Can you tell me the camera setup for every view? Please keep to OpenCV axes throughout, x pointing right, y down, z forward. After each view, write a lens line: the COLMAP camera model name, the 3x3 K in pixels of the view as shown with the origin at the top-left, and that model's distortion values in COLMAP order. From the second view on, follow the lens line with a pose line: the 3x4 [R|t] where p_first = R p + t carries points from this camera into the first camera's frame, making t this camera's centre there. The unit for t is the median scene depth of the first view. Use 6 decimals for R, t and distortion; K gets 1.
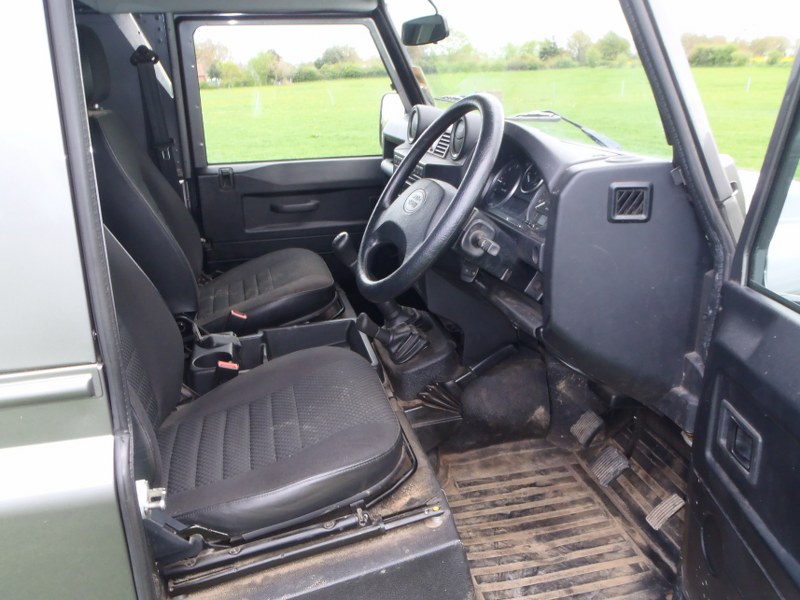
lens RADIAL K [[655.7, 0, 404.5], [0, 655.7, 302.3], [0, 0, 1]] dist [-0.041416, 0.005520]
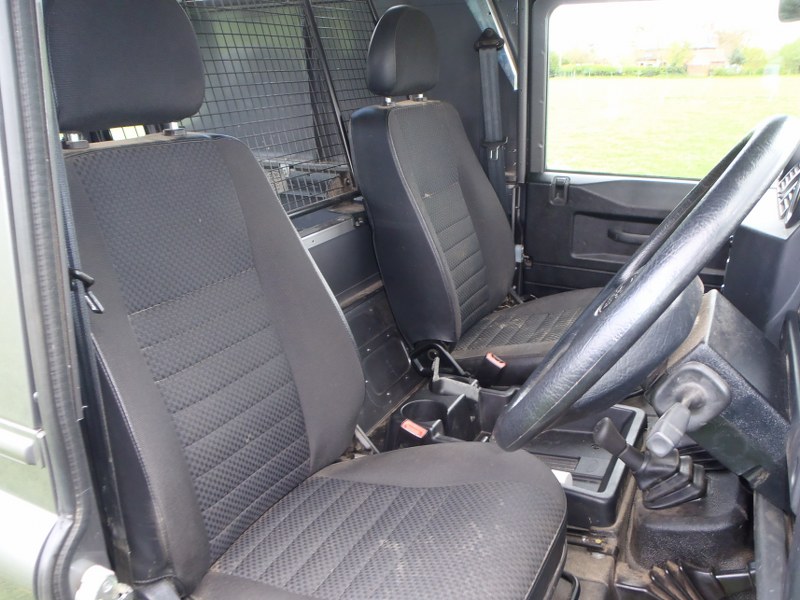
lens RADIAL K [[655.7, 0, 404.5], [0, 655.7, 302.3], [0, 0, 1]] dist [-0.041416, 0.005520]
pose [[0.749104, 0.232825, -0.620191, 0.135173], [-0.219296, 0.970573, 0.099482, -0.096670], [0.625102, 0.061483, 0.778118, 0.257127]]
